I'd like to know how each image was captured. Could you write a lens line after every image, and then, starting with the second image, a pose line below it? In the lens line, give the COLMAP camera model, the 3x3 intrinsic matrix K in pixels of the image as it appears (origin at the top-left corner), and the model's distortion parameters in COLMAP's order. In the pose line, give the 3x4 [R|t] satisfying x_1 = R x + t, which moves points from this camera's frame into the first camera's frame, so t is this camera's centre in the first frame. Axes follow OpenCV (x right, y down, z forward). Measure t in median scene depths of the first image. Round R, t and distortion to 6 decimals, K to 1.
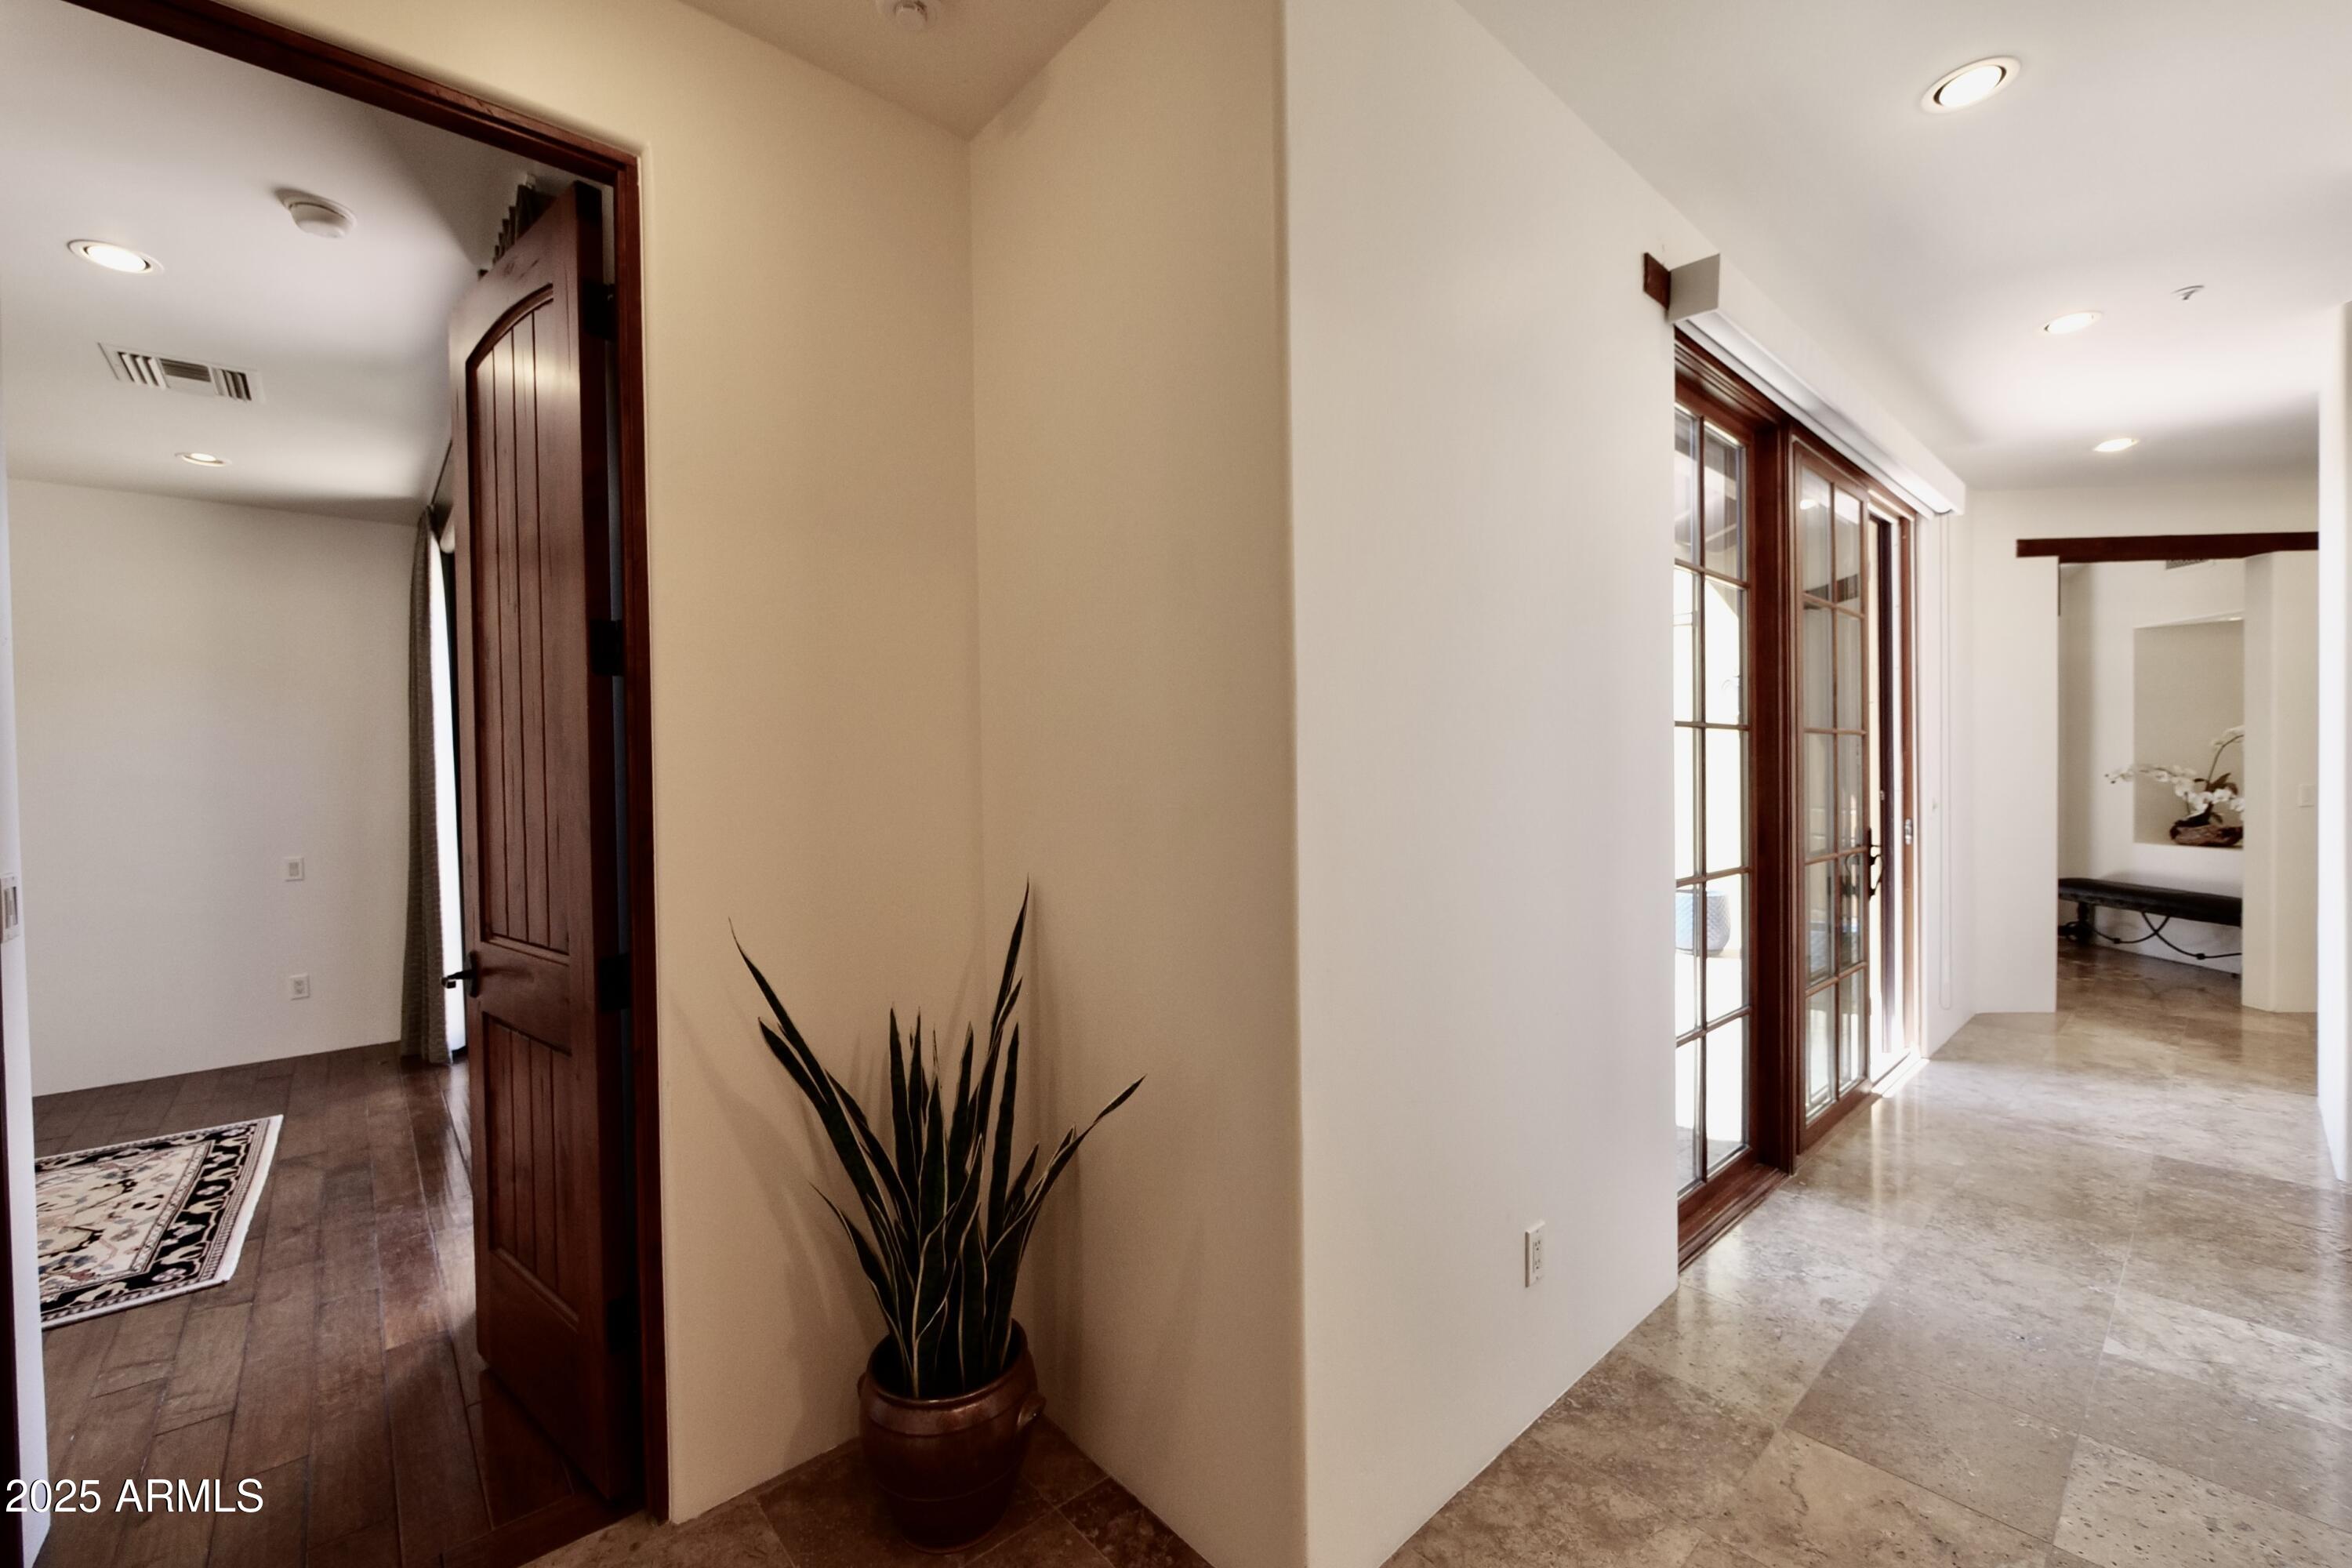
lens RADIAL K [[951.1, 0, 1169.0], [0, 951.1, 781.3], [0, 0, 1]] dist [-0.004030, -0.000359]
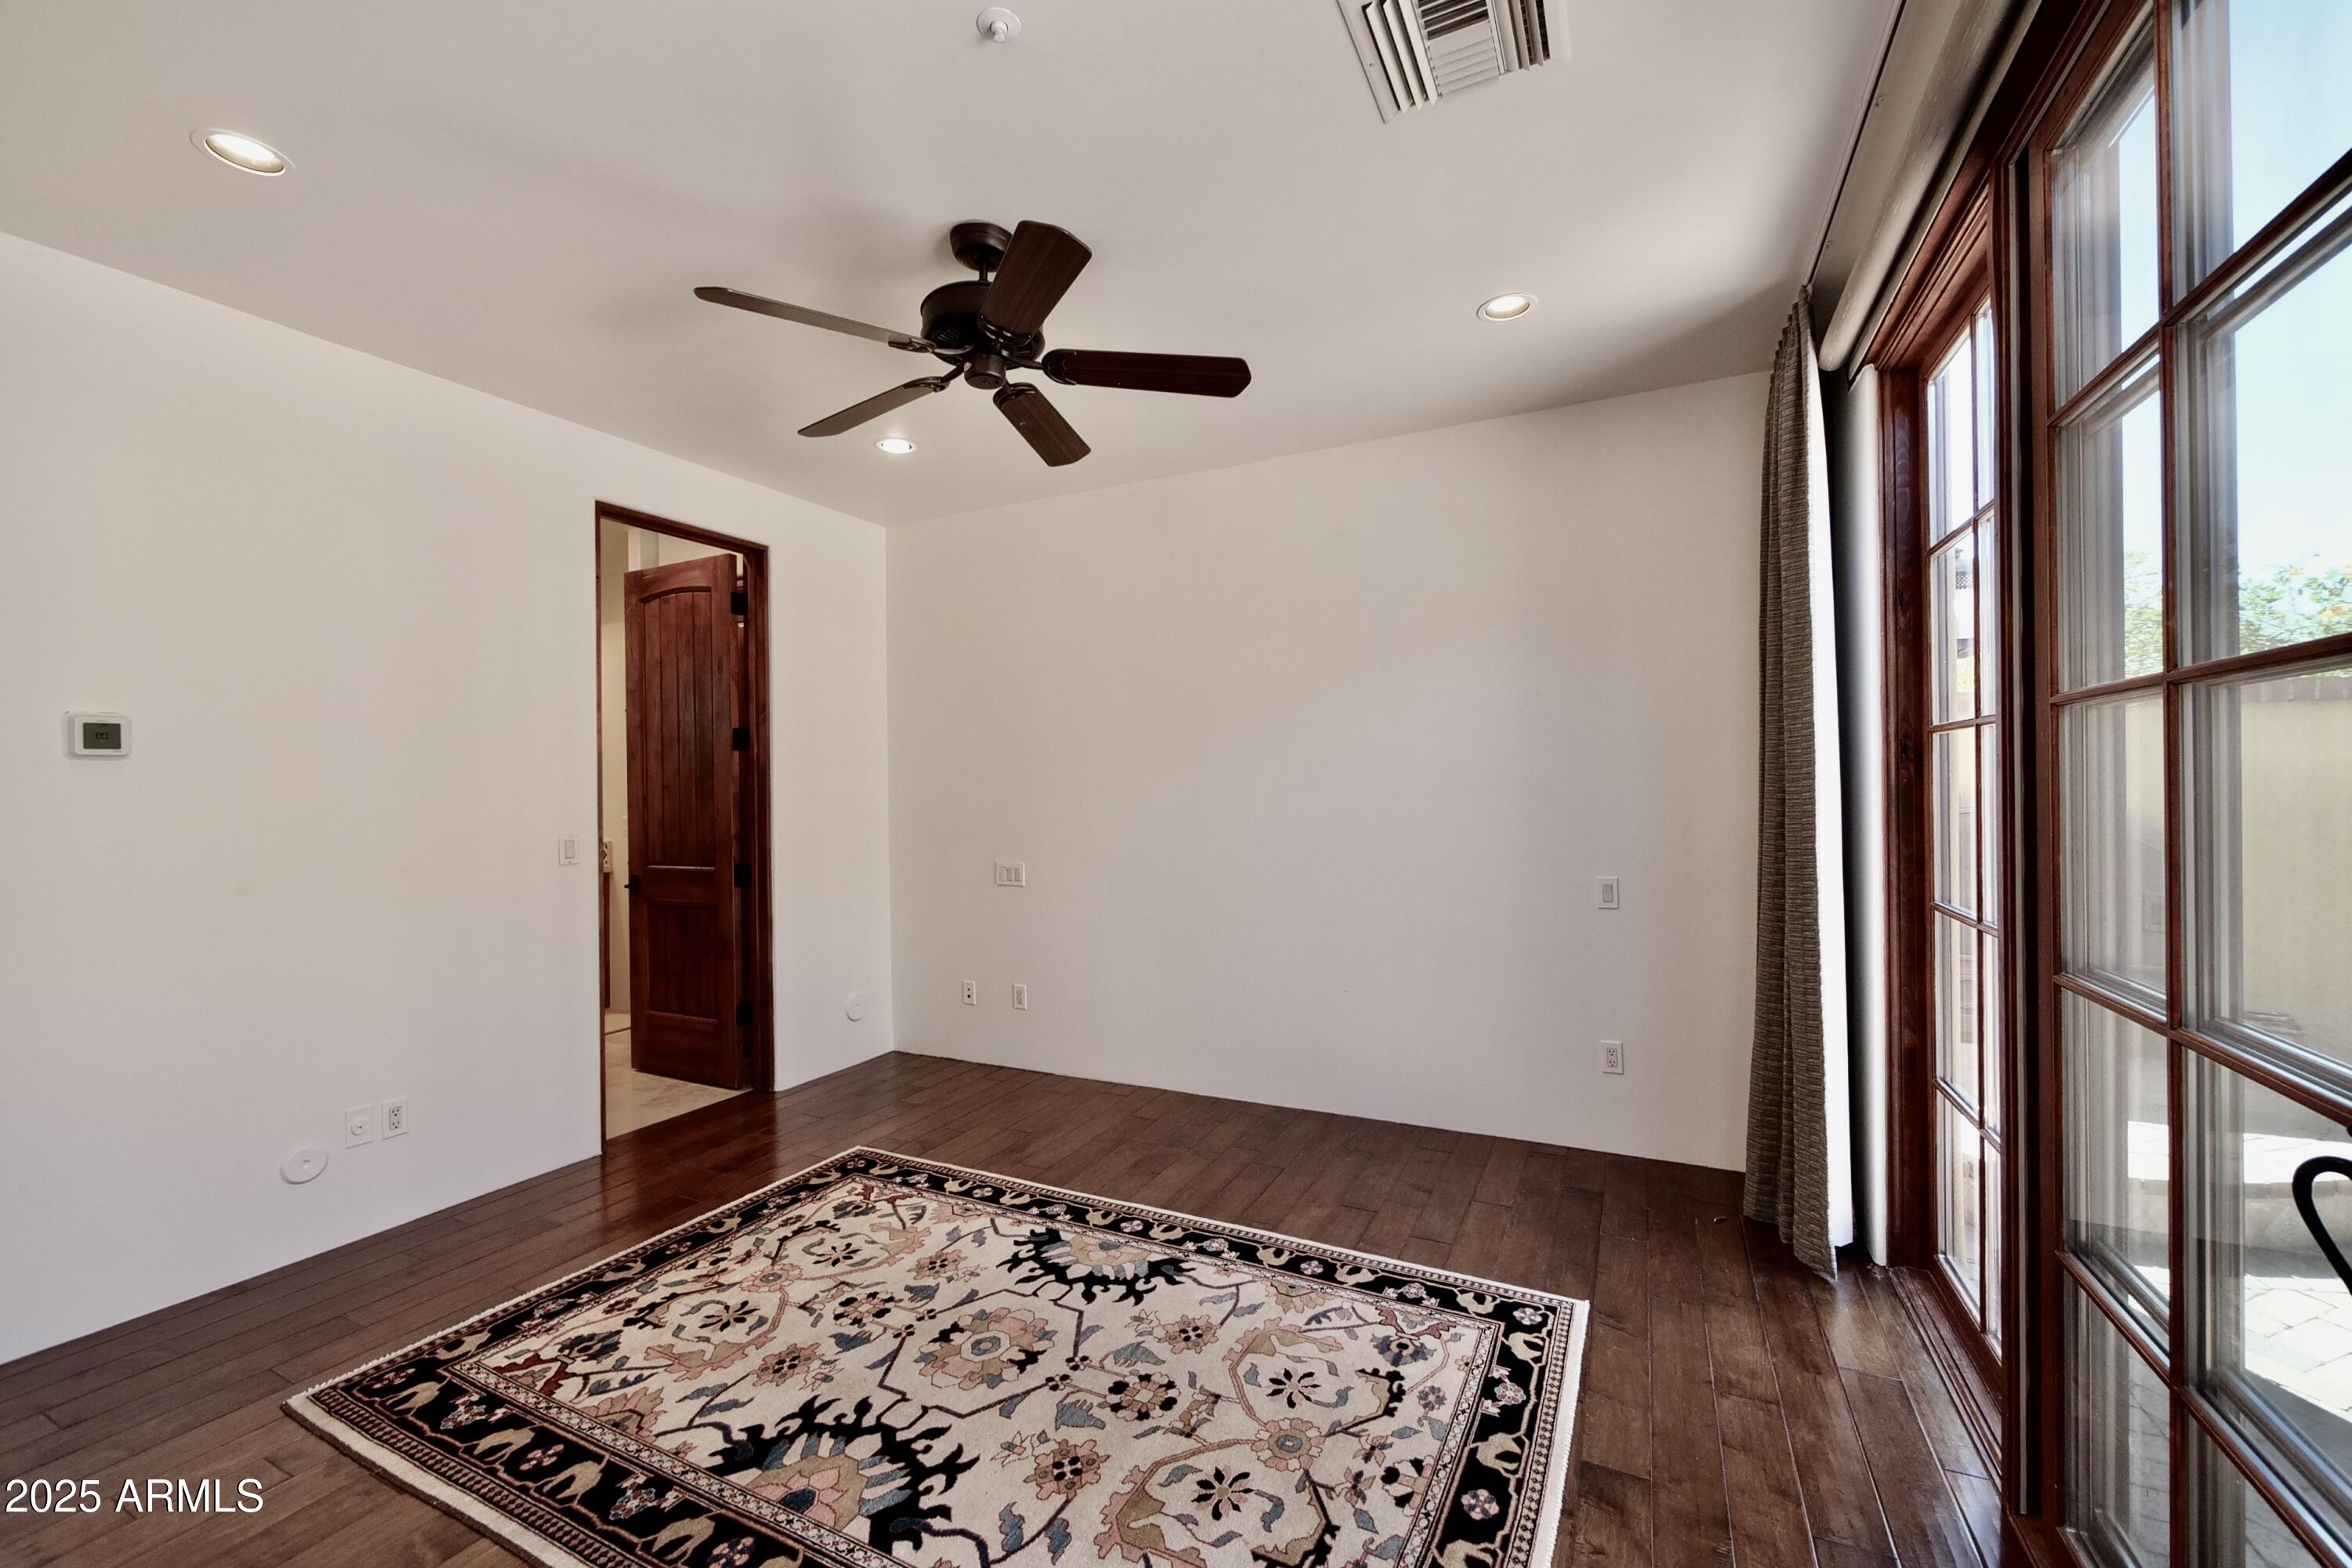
lens RADIAL K [[951.1, 0, 1169.7], [0, 951.1, 782.5], [0, 0, 1]] dist [-0.004030, -0.000359]
pose [[0.383747, 0.005656, -0.923421, -0.515846], [-0.005545, 0.999977, 0.003821, 0.009235], [0.923422, 0.003654, 0.383769, 0.556083]]
